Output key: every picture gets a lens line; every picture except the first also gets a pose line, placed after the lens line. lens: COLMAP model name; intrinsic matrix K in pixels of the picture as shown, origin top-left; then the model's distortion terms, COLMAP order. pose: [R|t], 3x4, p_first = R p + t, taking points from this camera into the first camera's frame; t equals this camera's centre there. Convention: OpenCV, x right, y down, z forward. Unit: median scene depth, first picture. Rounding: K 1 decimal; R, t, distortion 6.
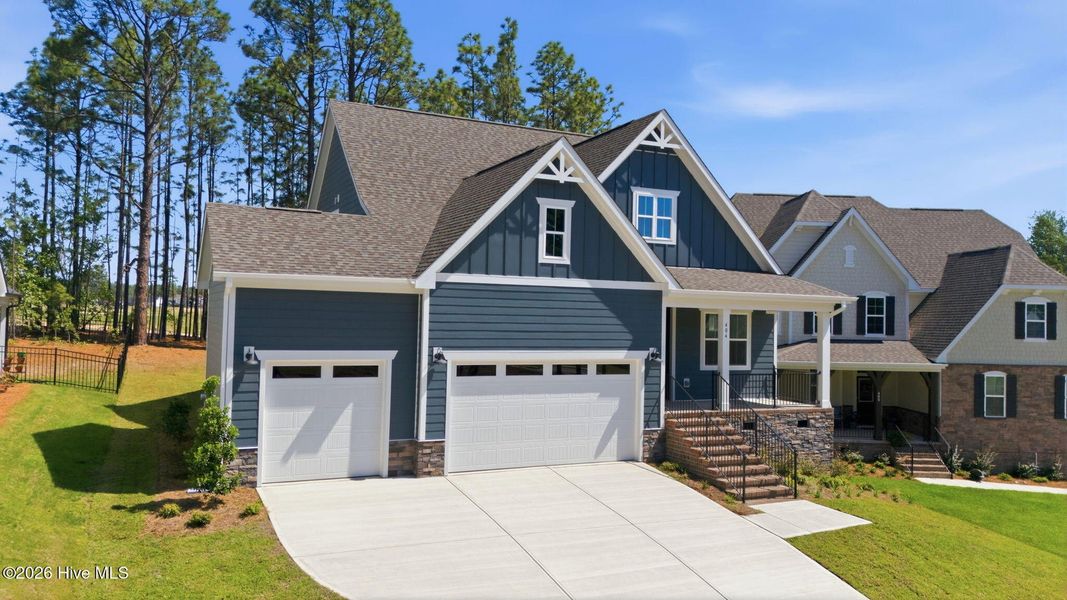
lens RADIAL K [[837.8, 0, 531.3], [0, 837.8, 294.3], [0, 0, 1]] dist [0.057046, -0.041446]
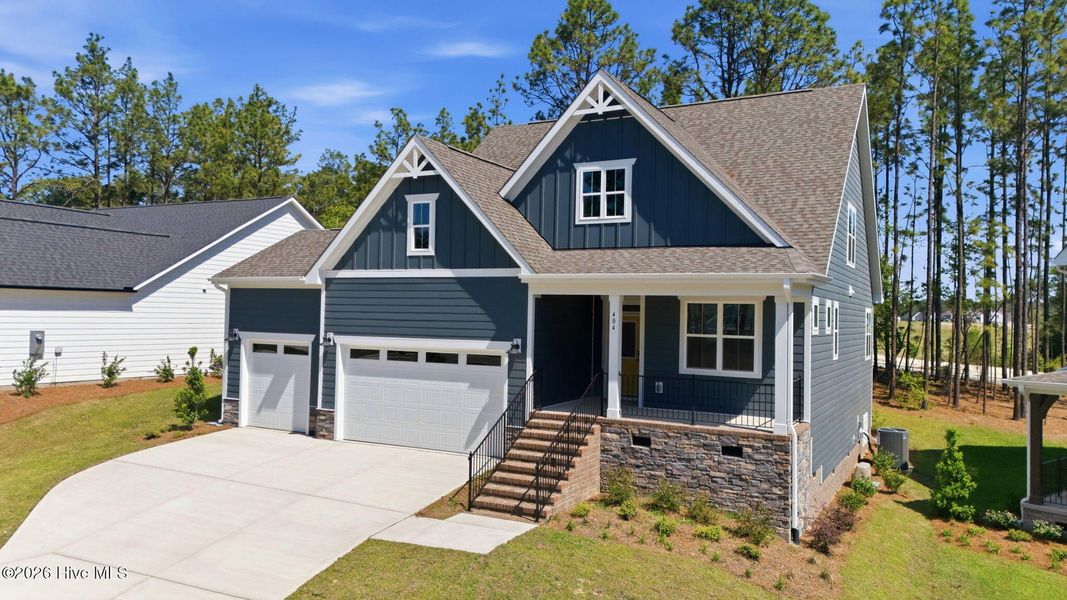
lens RADIAL K [[837.8, 0, 498.4], [0, 837.8, 291.6], [0, 0, 1]] dist [0.057046, -0.041446]
pose [[0.547665, -0.032568, -0.836064, 0.907263], [0.013345, 0.999455, -0.030191, 0.039372], [0.836591, 0.005378, 0.547801, 0.479024]]
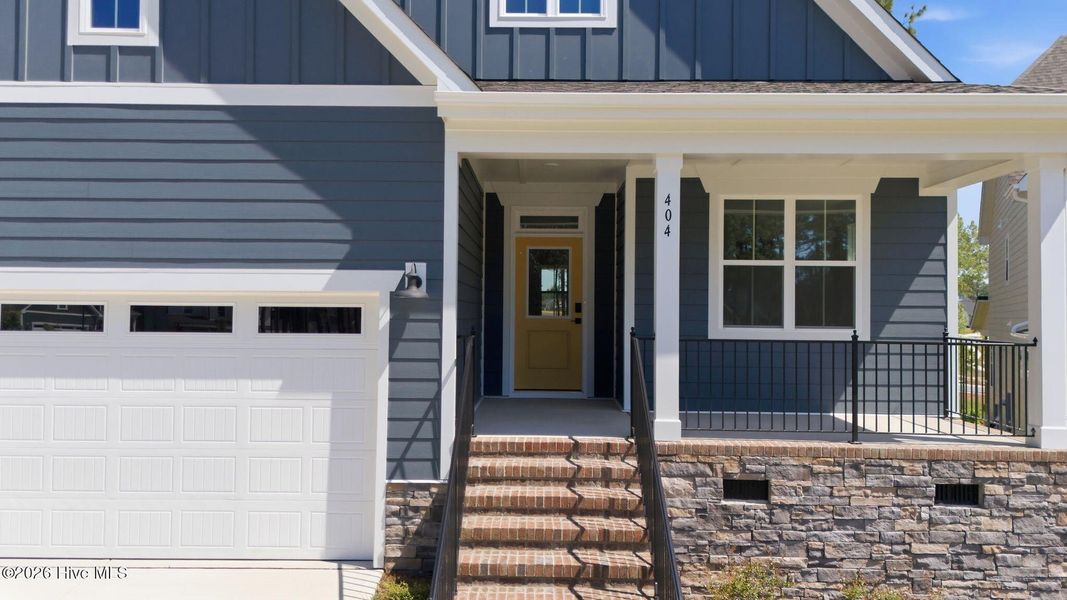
lens RADIAL K [[837.8, 0, 531.3], [0, 837.8, 306.0], [0, 0, 1]] dist [0.057046, -0.041446]
pose [[0.891137, -0.019145, -0.453330, 0.358668], [0.021640, 0.999766, 0.000318, 0.084199], [0.453218, -0.010093, 0.891343, 0.694791]]
